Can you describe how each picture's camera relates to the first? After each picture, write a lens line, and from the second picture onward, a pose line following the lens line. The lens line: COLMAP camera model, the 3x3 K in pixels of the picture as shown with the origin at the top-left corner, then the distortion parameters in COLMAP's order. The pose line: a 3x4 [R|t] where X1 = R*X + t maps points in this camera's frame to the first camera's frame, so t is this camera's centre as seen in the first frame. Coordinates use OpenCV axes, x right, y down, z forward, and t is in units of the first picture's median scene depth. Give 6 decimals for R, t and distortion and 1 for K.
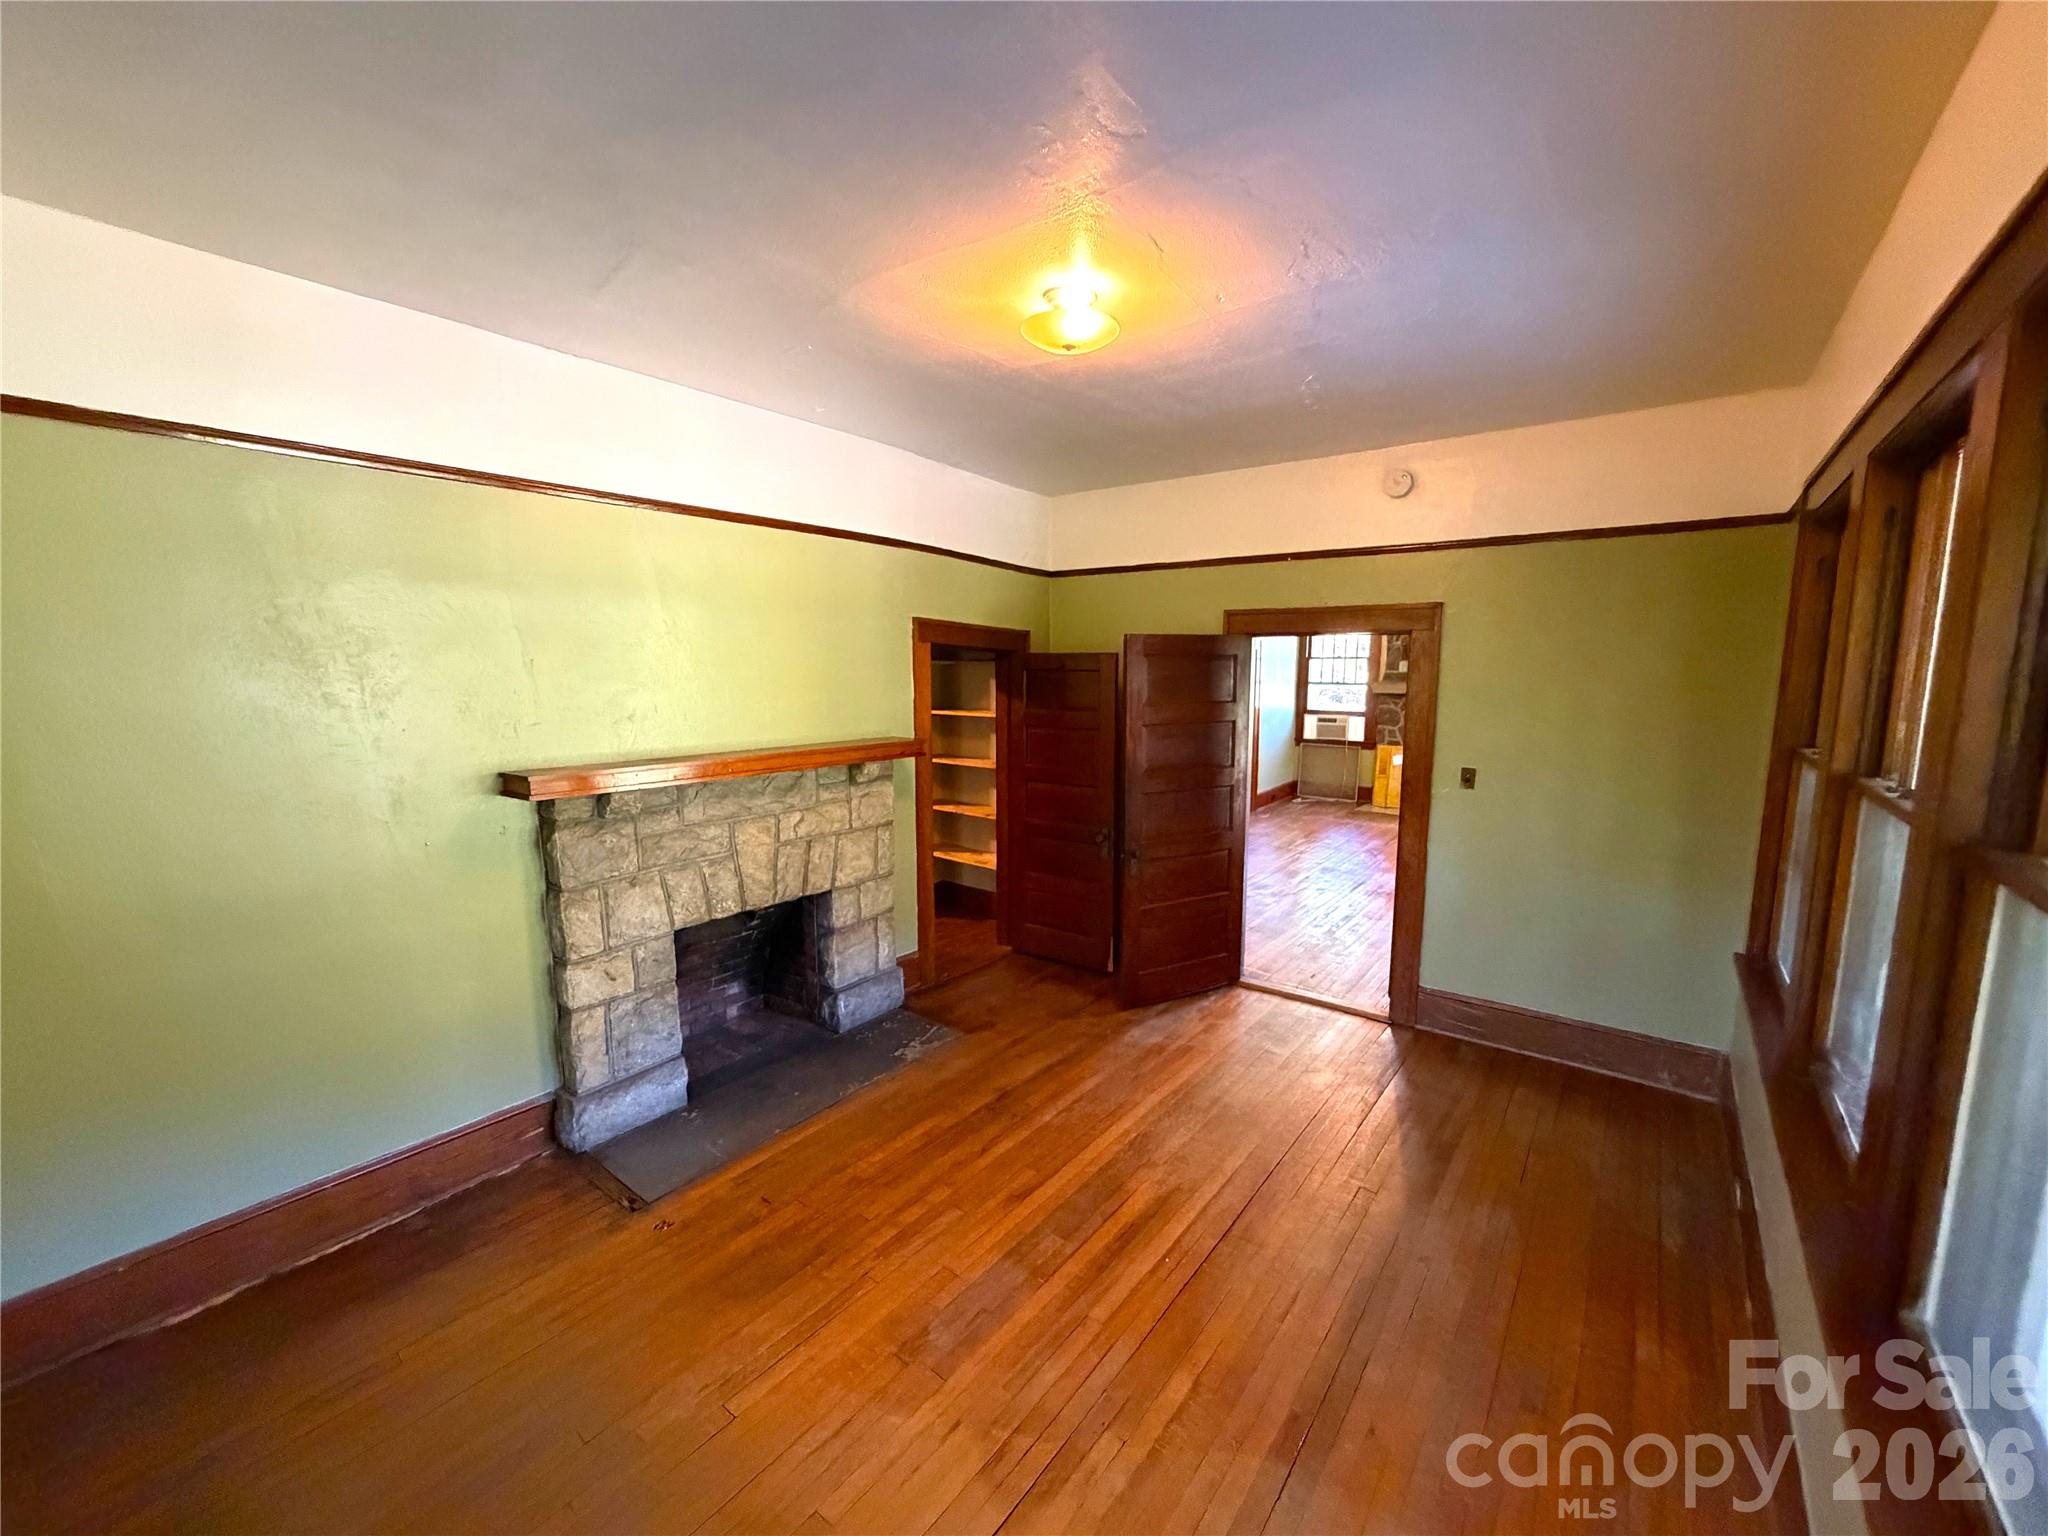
lens RADIAL K [[813.4, 0, 1019.3], [0, 813.4, 764.9], [0, 0, 1]] dist [-0.001016, -0.000159]
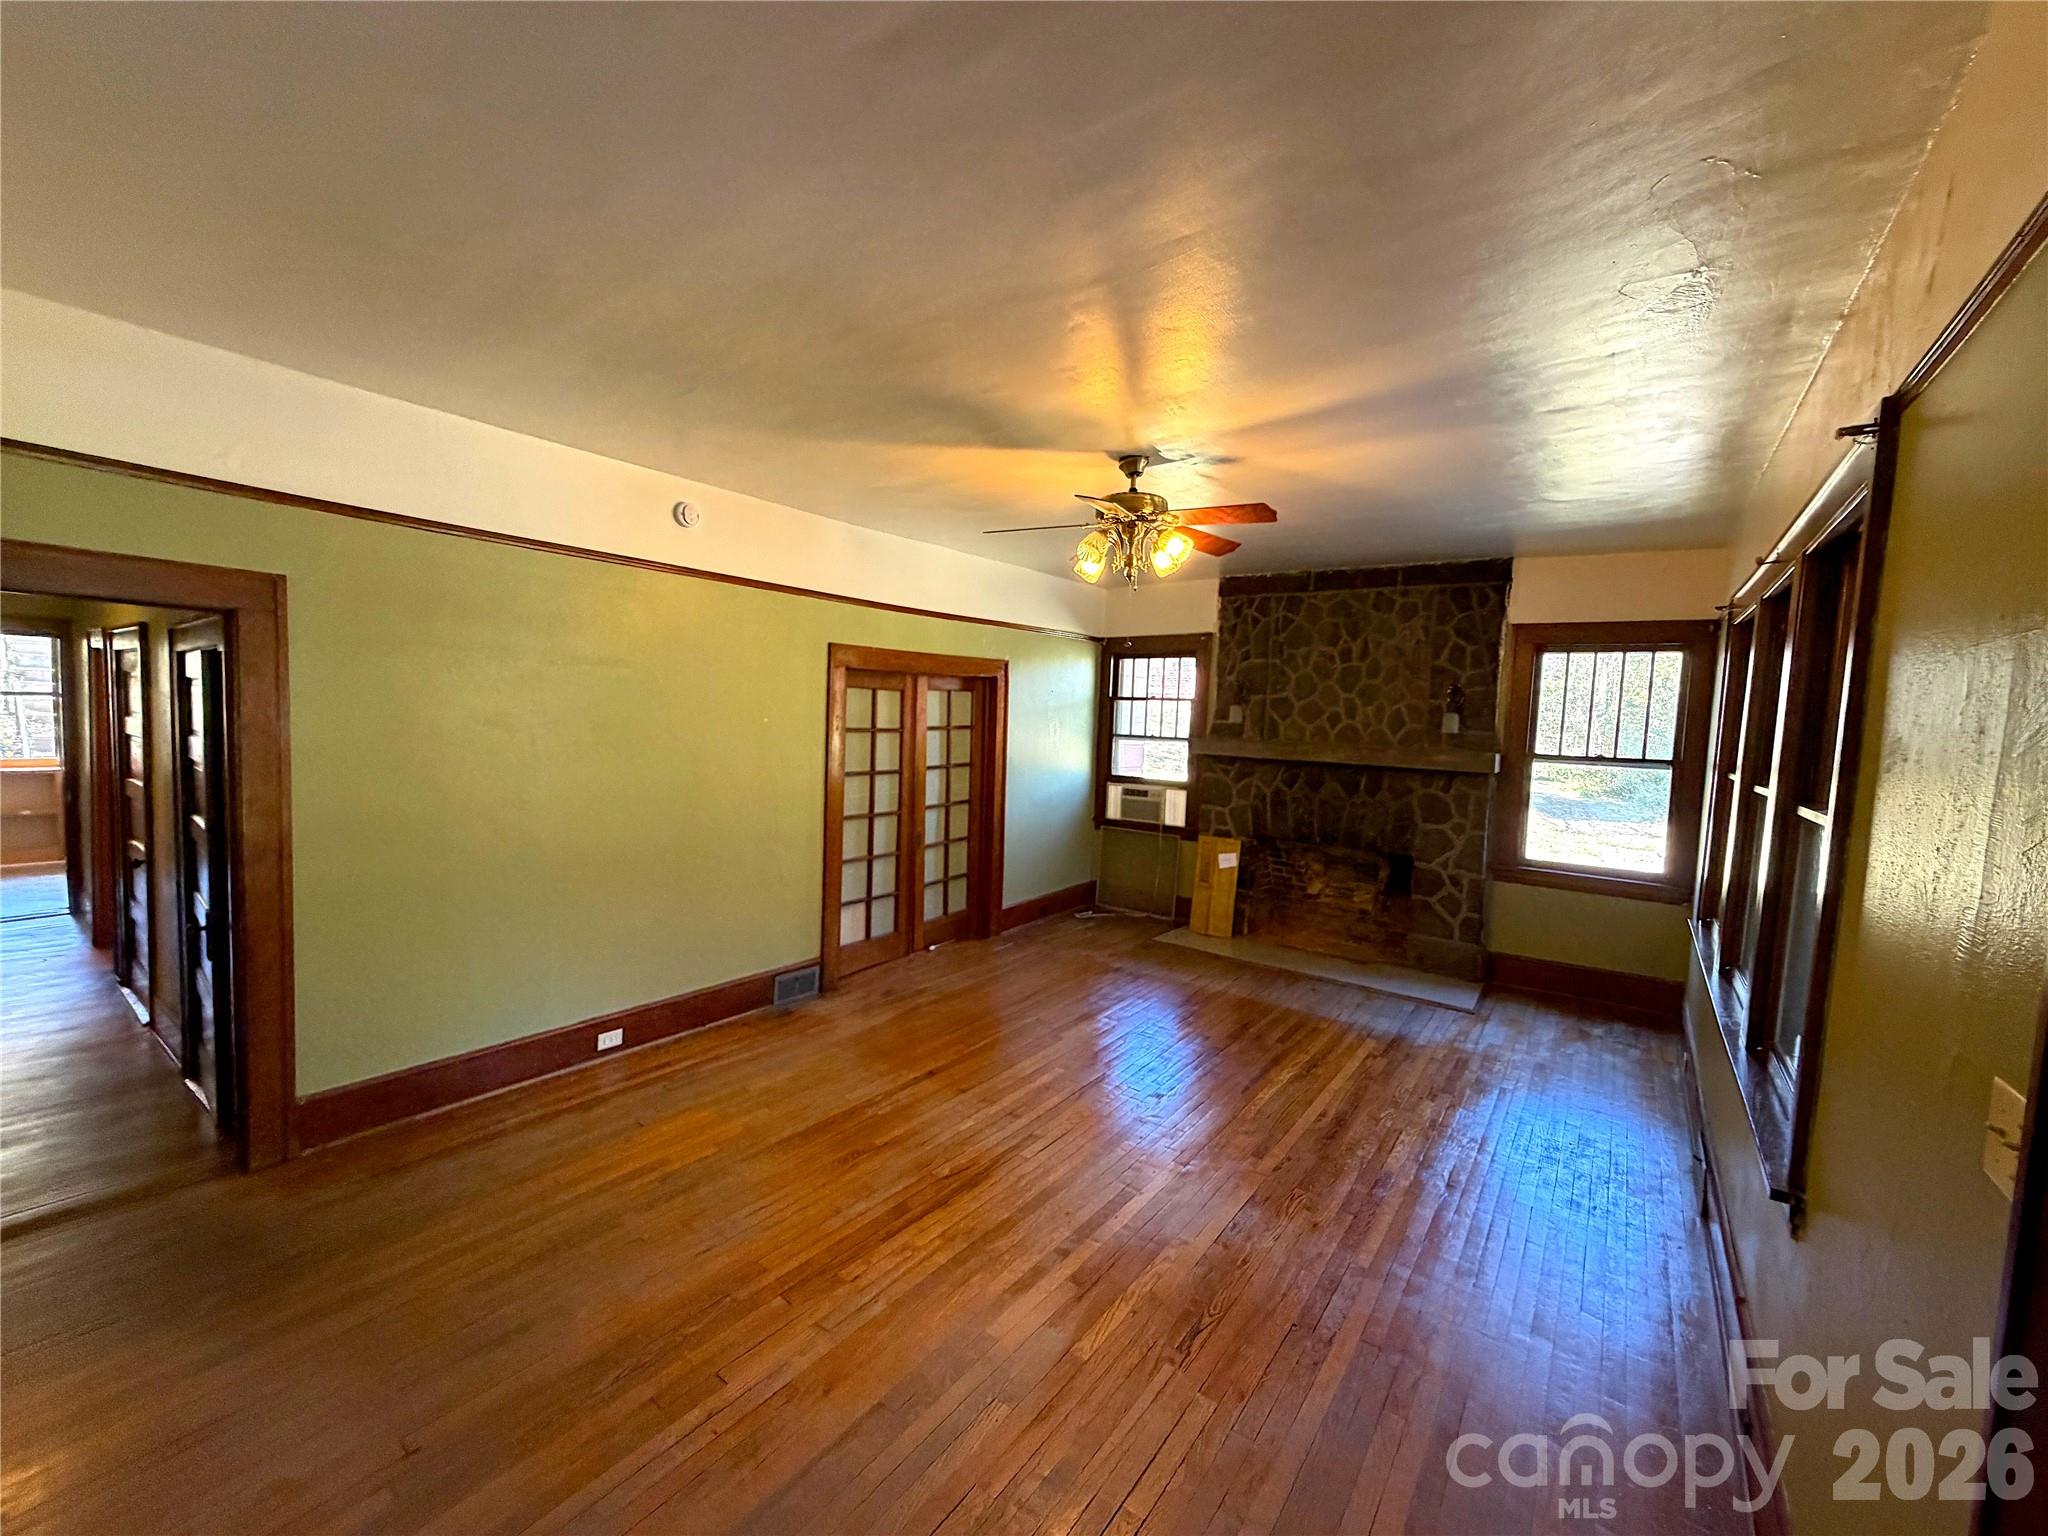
lens RADIAL K [[813.4, 0, 1019.3], [0, 813.4, 764.9], [0, 0, 1]] dist [-0.001016, -0.000159]
pose [[0.999170, 0.031442, 0.025893, 0.271376], [-0.030025, 0.998122, -0.053393, -0.040039], [-0.027523, 0.052572, 0.998238, 0.348624]]
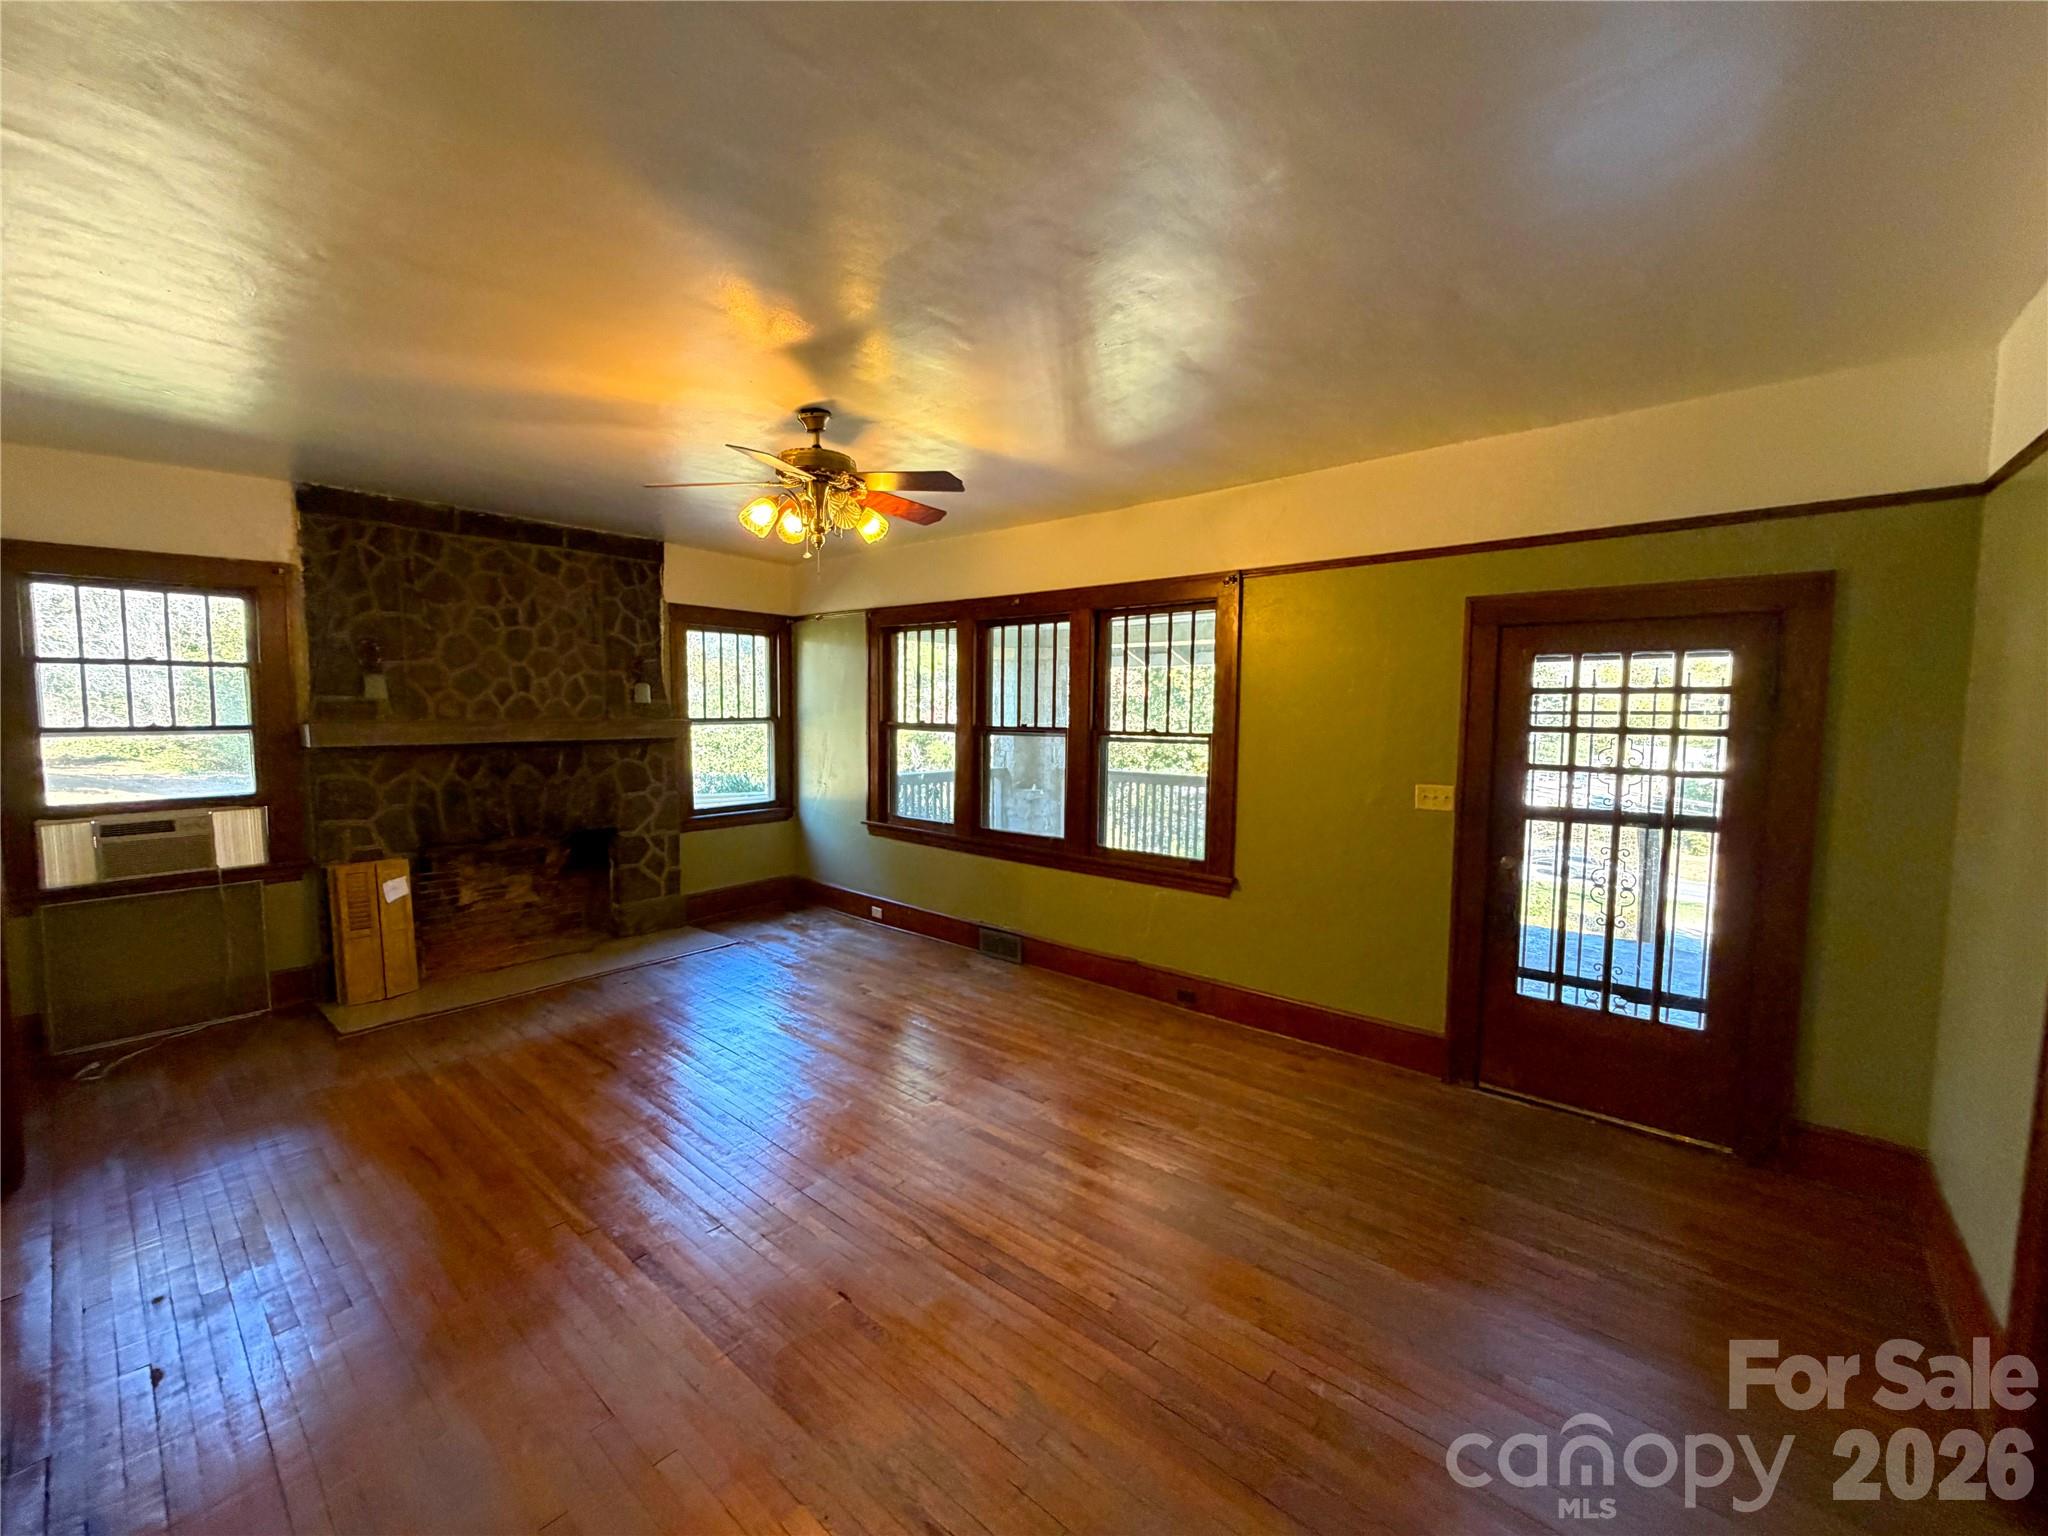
lens RADIAL K [[813.4, 0, 1019.3], [0, 813.4, 764.9], [0, 0, 1]] dist [-0.001016, -0.000159]
pose [[0.043611, -0.078537, 0.995957, 0.026159], [0.112667, 0.990932, 0.073208, -0.066830], [-0.992675, 0.109018, 0.052064, 0.586567]]
